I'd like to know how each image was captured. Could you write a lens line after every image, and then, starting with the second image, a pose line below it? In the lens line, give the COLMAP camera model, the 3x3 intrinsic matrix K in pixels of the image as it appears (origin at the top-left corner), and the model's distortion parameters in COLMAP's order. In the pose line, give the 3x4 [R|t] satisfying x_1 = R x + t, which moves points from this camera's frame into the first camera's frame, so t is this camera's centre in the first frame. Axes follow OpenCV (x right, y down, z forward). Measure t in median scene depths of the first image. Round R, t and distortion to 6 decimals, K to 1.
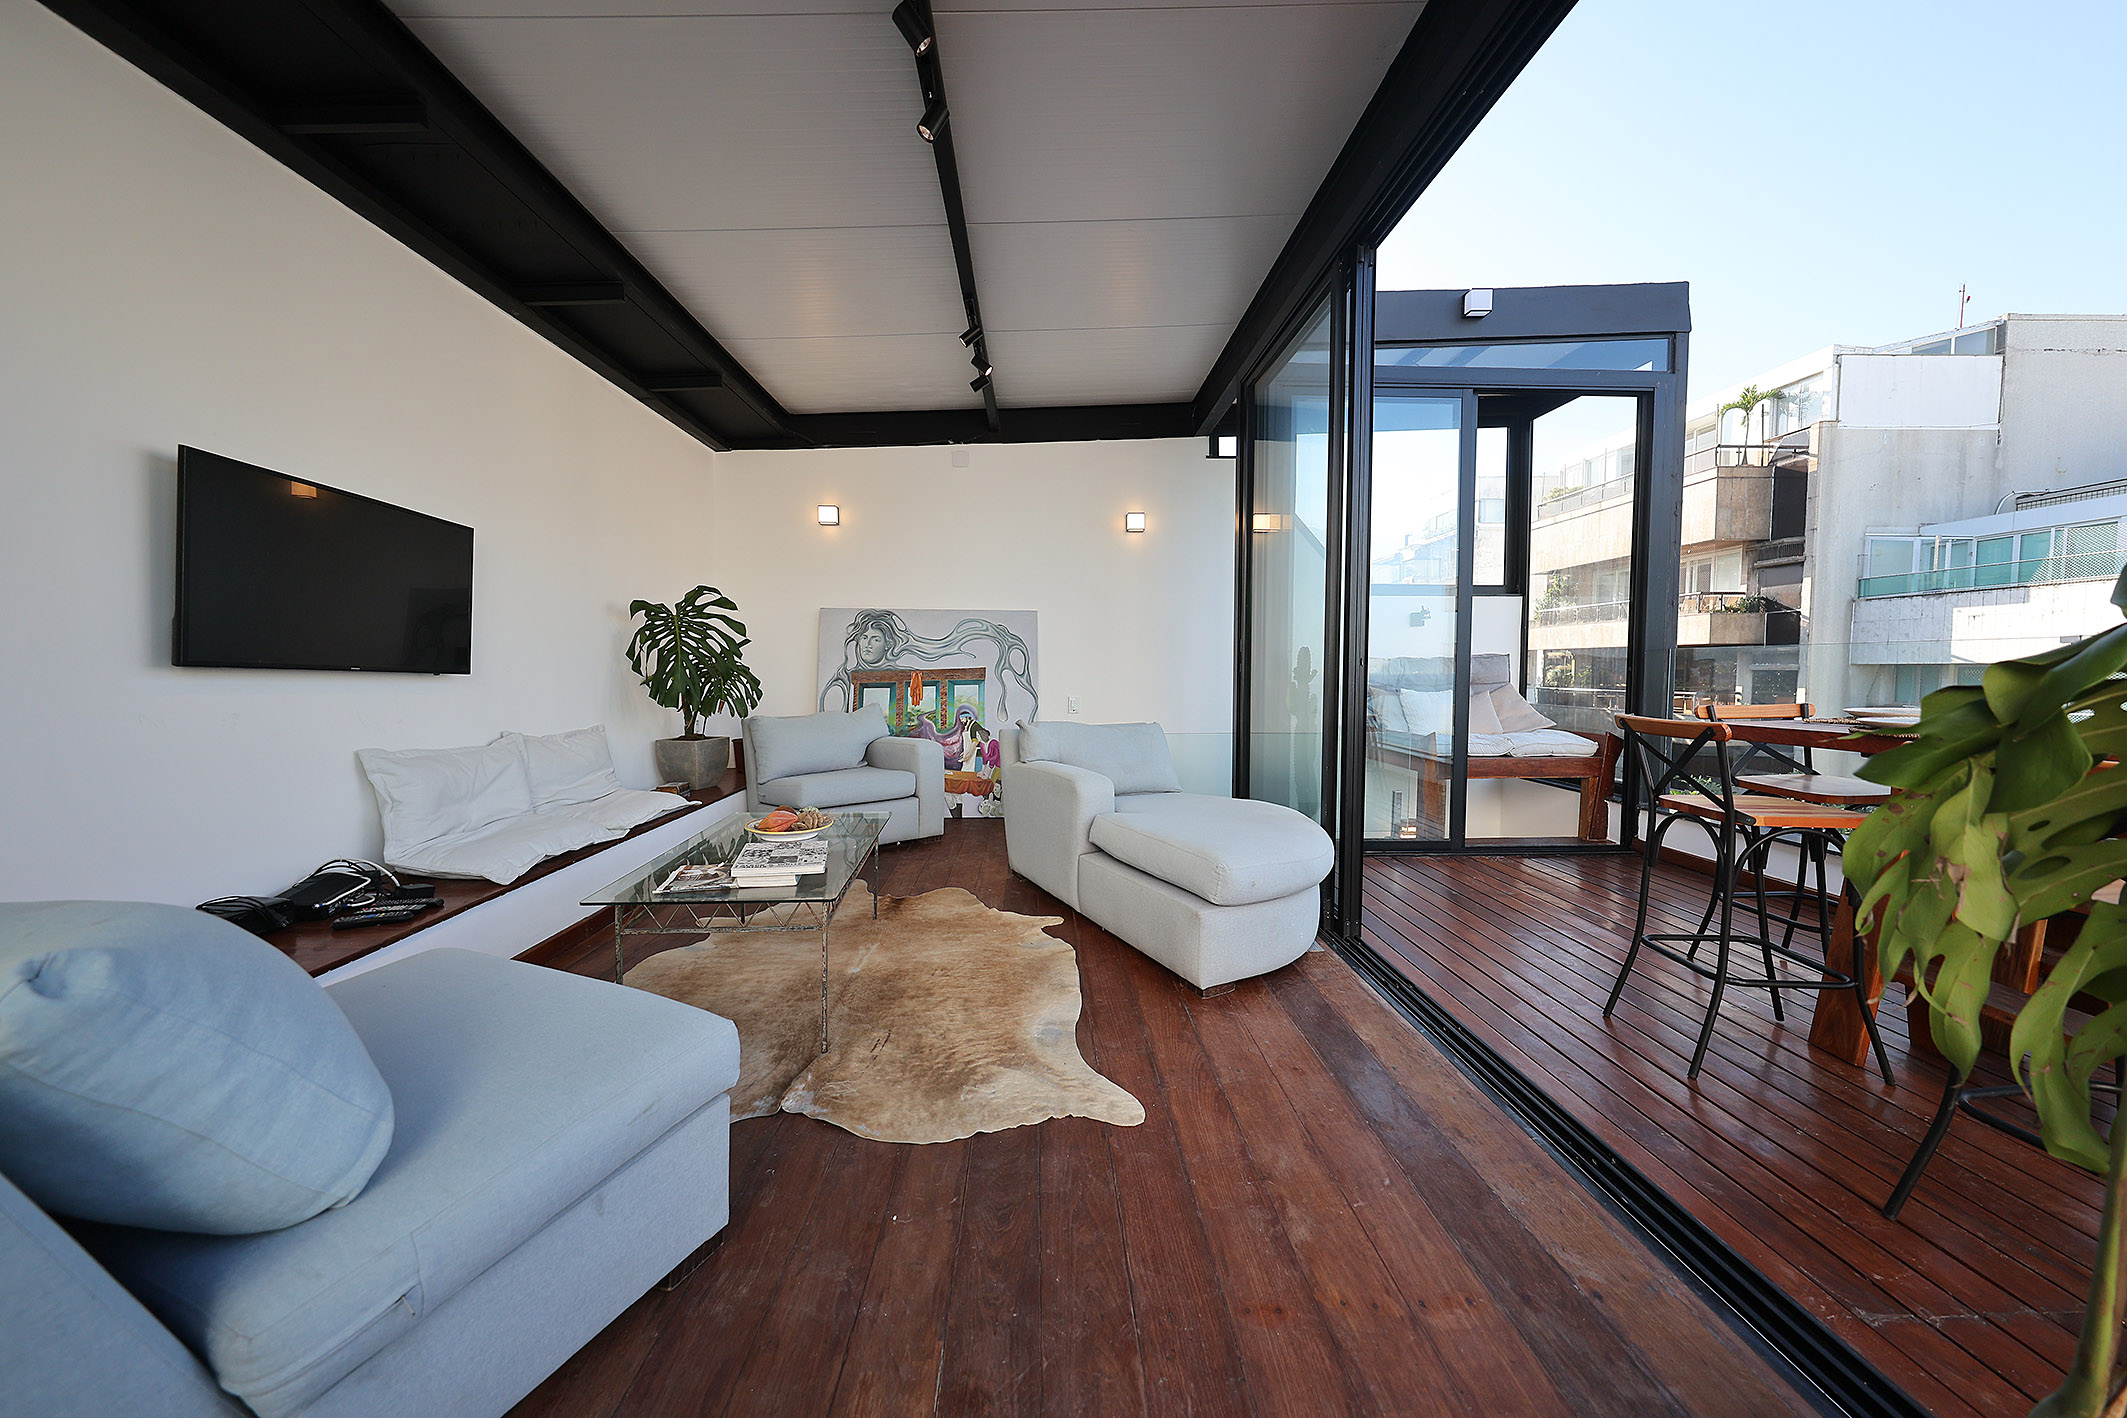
lens RADIAL K [[750.1, 0, 1066.1], [0, 750.1, 700.4], [0, 0, 1]] dist [0.000612, -0.000243]
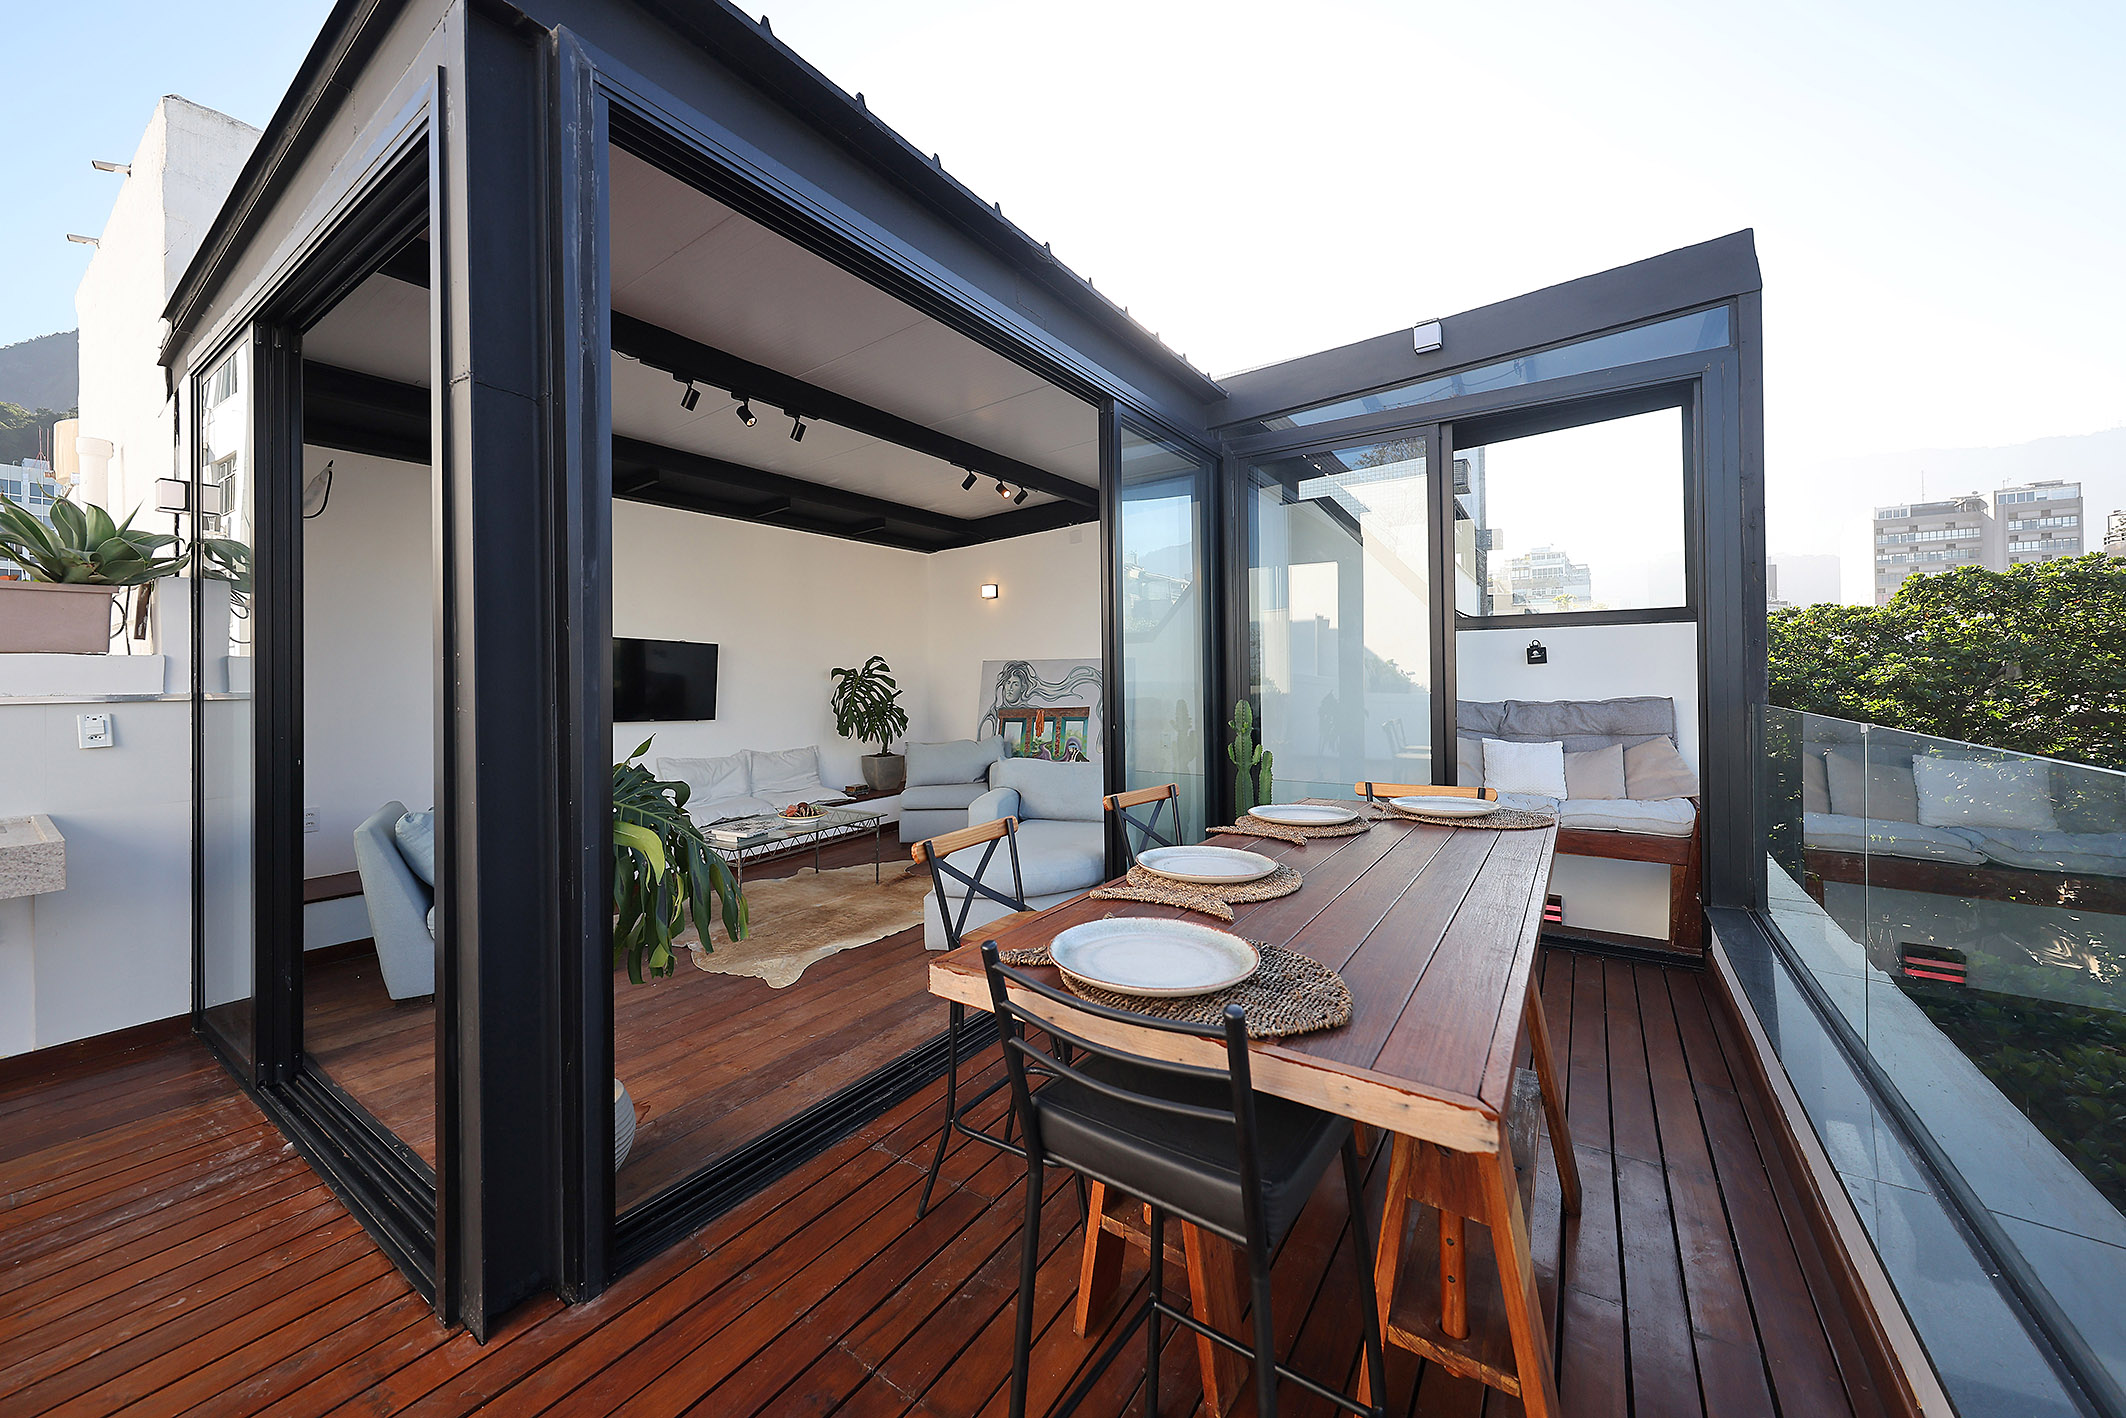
lens RADIAL K [[801.1, 0, 1031.2], [0, 801.1, 665.0], [0, 0, 1]] dist [0.002389, -0.000490]
pose [[0.787172, -0.017944, -0.616473, 0.765073], [-0.014105, 0.998791, -0.047084, -0.061474], [0.616572, 0.045758, 0.785967, -0.084953]]
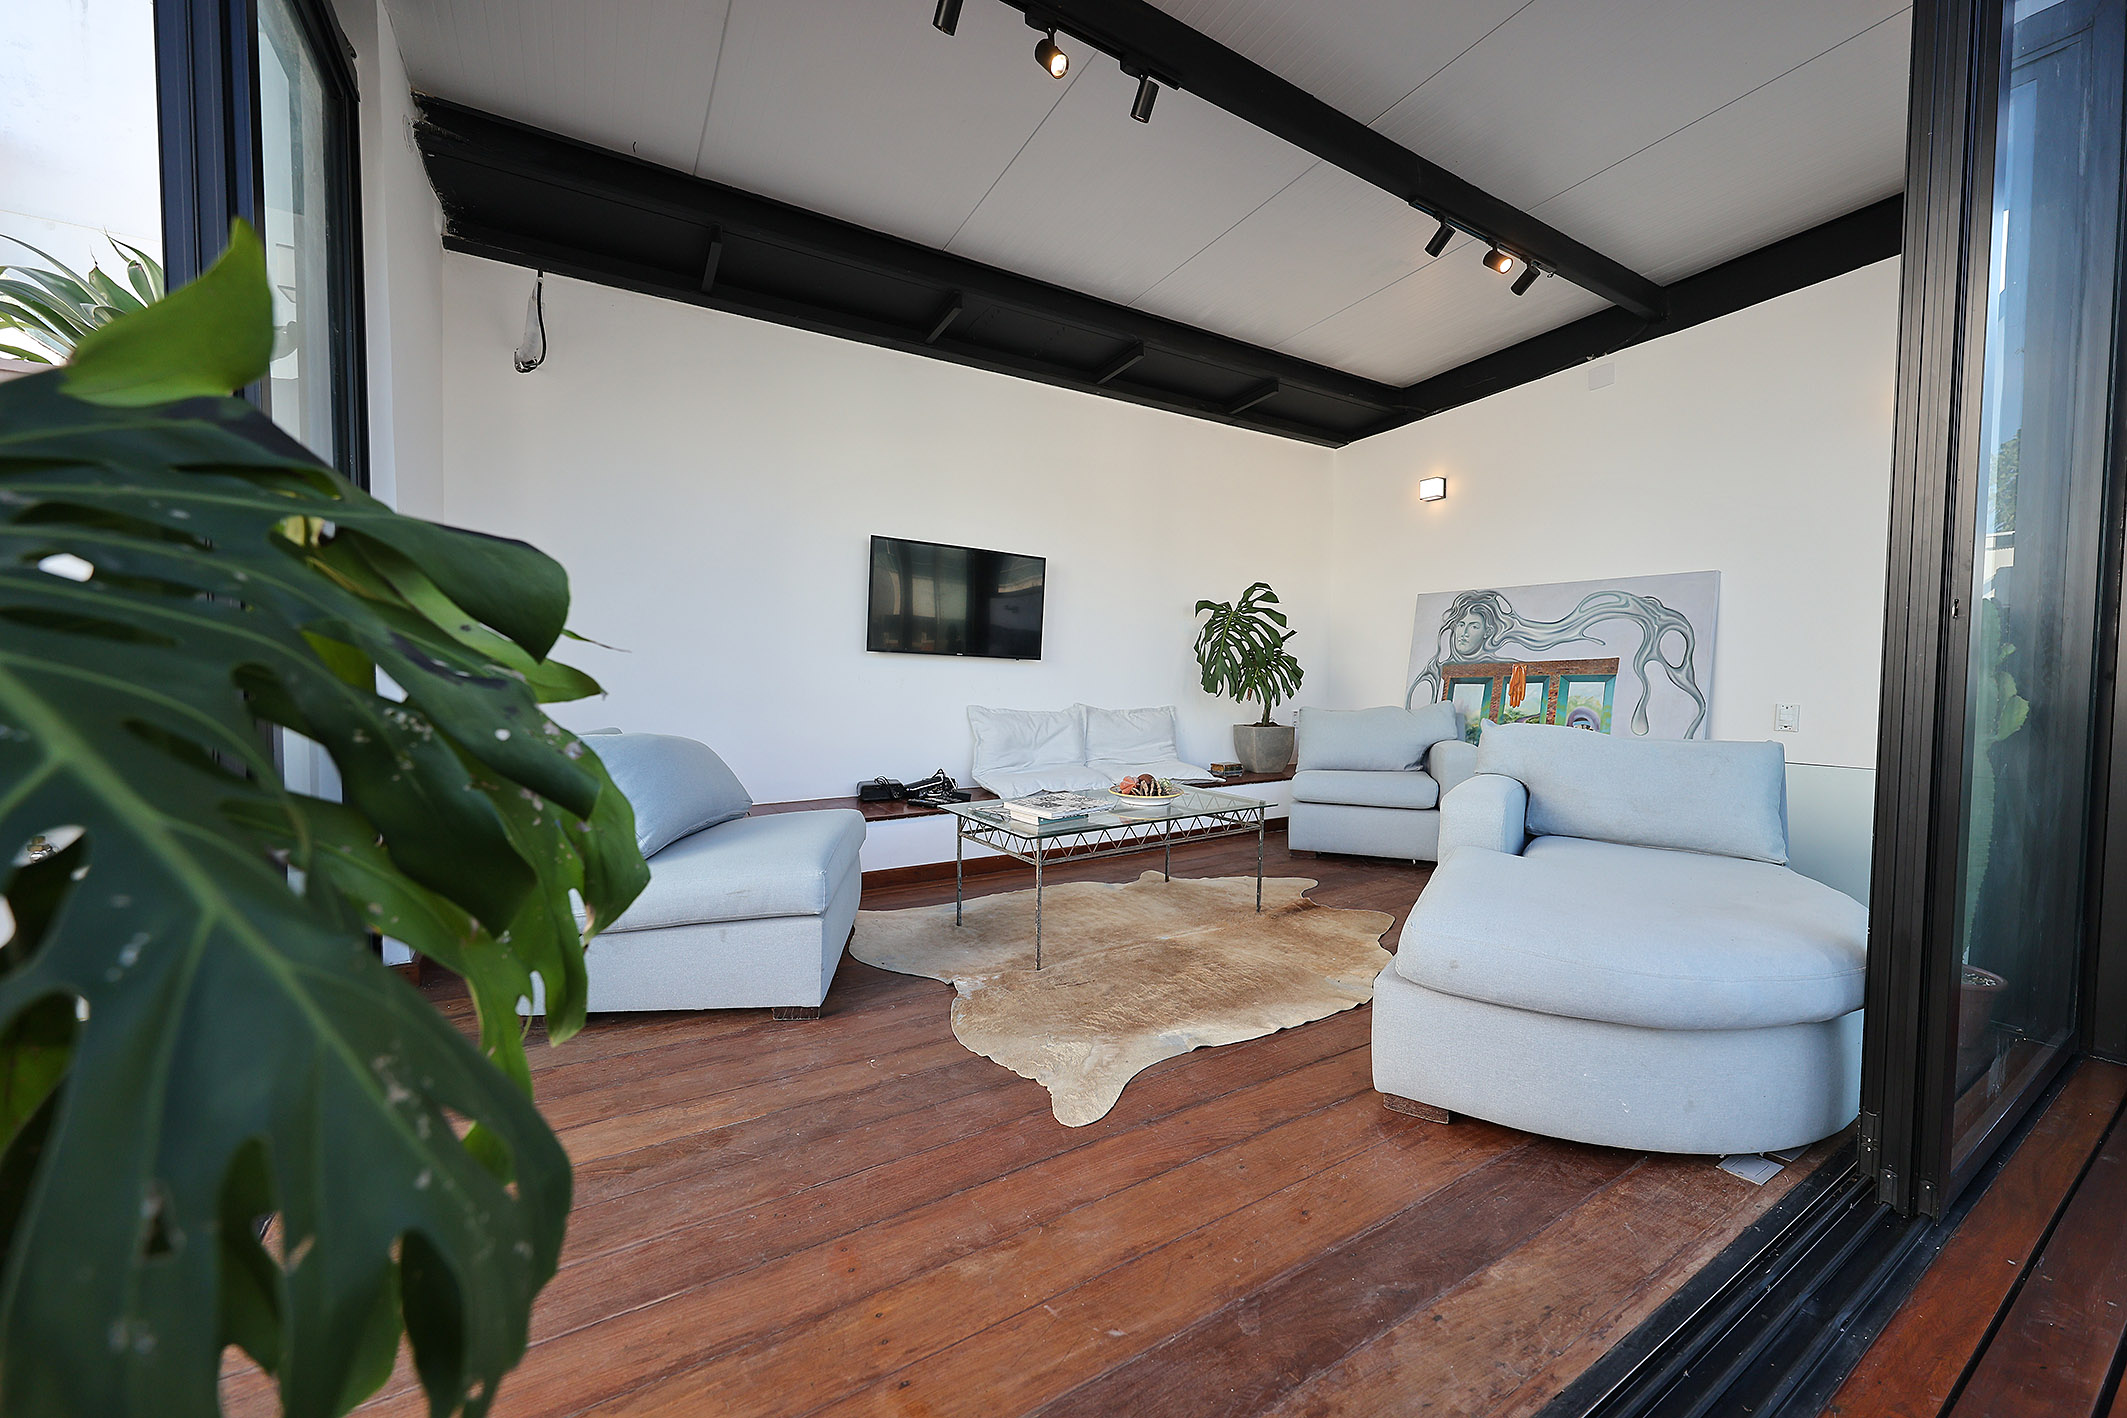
lens RADIAL K [[797.3, 0, 1067.6], [0, 797.3, 704.0], [0, 0, 1]] dist [0.000982, 0.000059]
pose [[0.478563, 0.035855, -0.877321, 0.389475], [-0.046804, 0.998787, 0.015288, 0.016459], [0.876805, 0.033746, 0.479661, 0.218333]]
